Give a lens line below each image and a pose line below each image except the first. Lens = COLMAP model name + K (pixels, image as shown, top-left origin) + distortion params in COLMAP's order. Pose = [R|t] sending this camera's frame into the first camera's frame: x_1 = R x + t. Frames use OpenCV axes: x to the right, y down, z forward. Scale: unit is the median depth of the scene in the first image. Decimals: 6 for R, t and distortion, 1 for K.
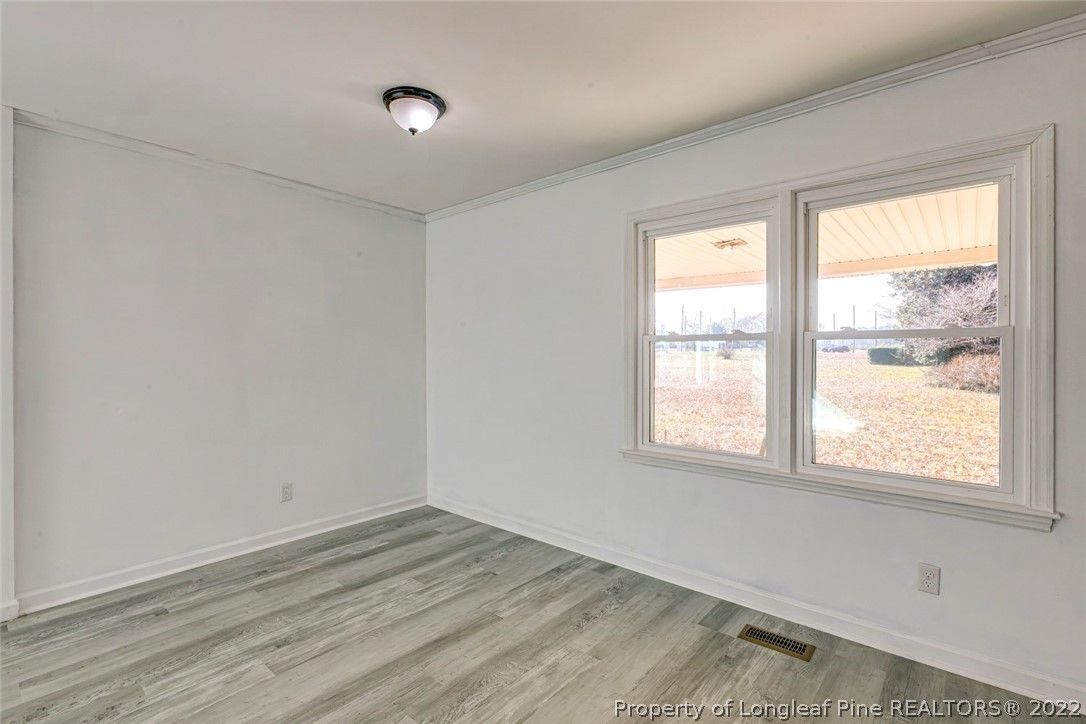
lens RADIAL K [[491.3, 0, 533.2], [0, 491.3, 354.8], [0, 0, 1]] dist [-0.002131, -0.000228]
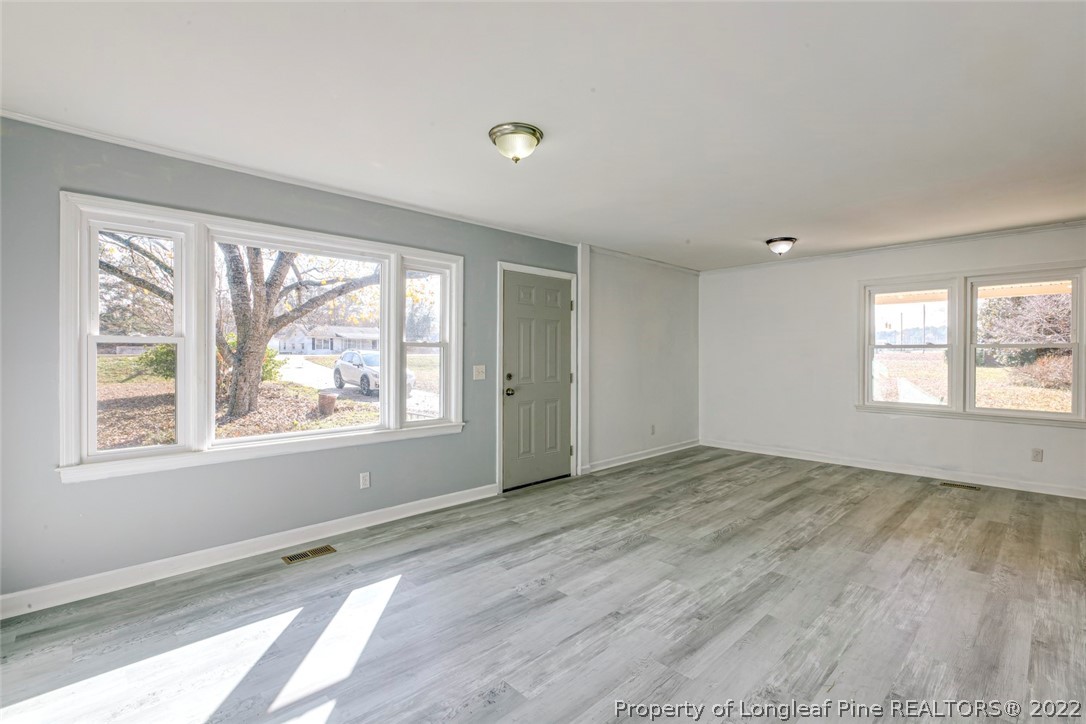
lens RADIAL K [[479.1, 0, 536.5], [0, 479.1, 357.1], [0, 0, 1]] dist [-0.003411, -0.001184]
pose [[0.995002, -0.001531, -0.099845, -0.561227], [0.001617, 0.999998, 0.000782, 0.003318], [0.099844, -0.000939, 0.995003, -0.625963]]
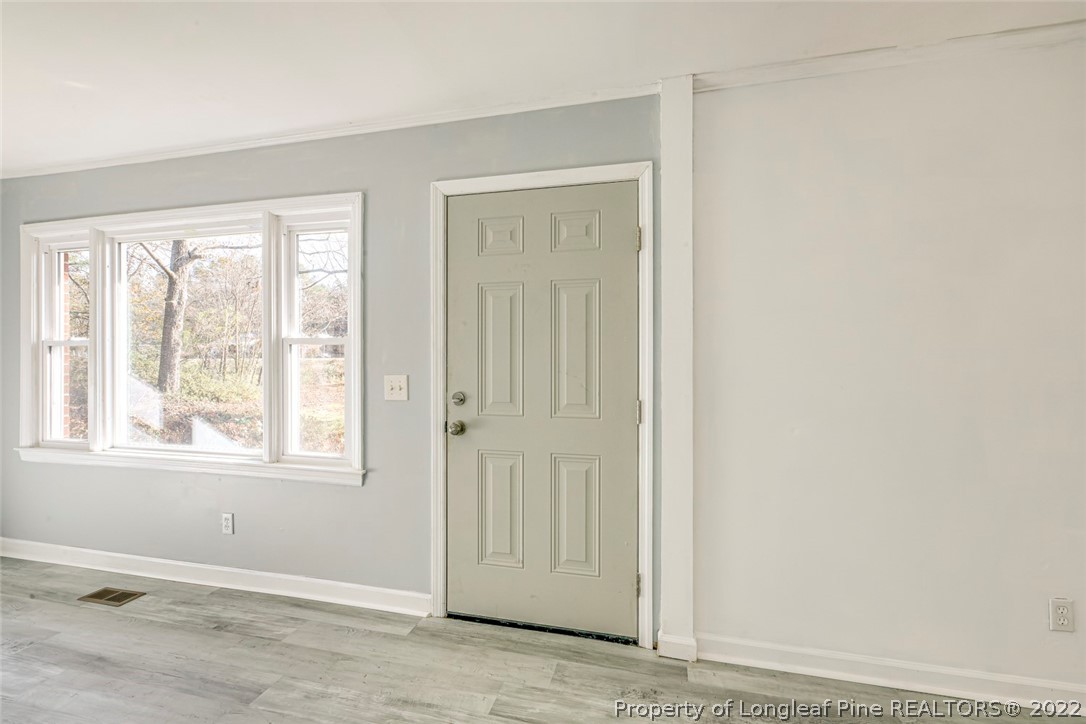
lens RADIAL K [[479.1, 0, 536.5], [0, 479.1, 357.1], [0, 0, 1]] dist [-0.003411, -0.001184]
pose [[0.466234, -0.001585, -0.884660, -0.223953], [-0.001367, 0.999996, -0.002512, 0.001141], [0.884661, 0.002381, 0.466229, 0.182739]]
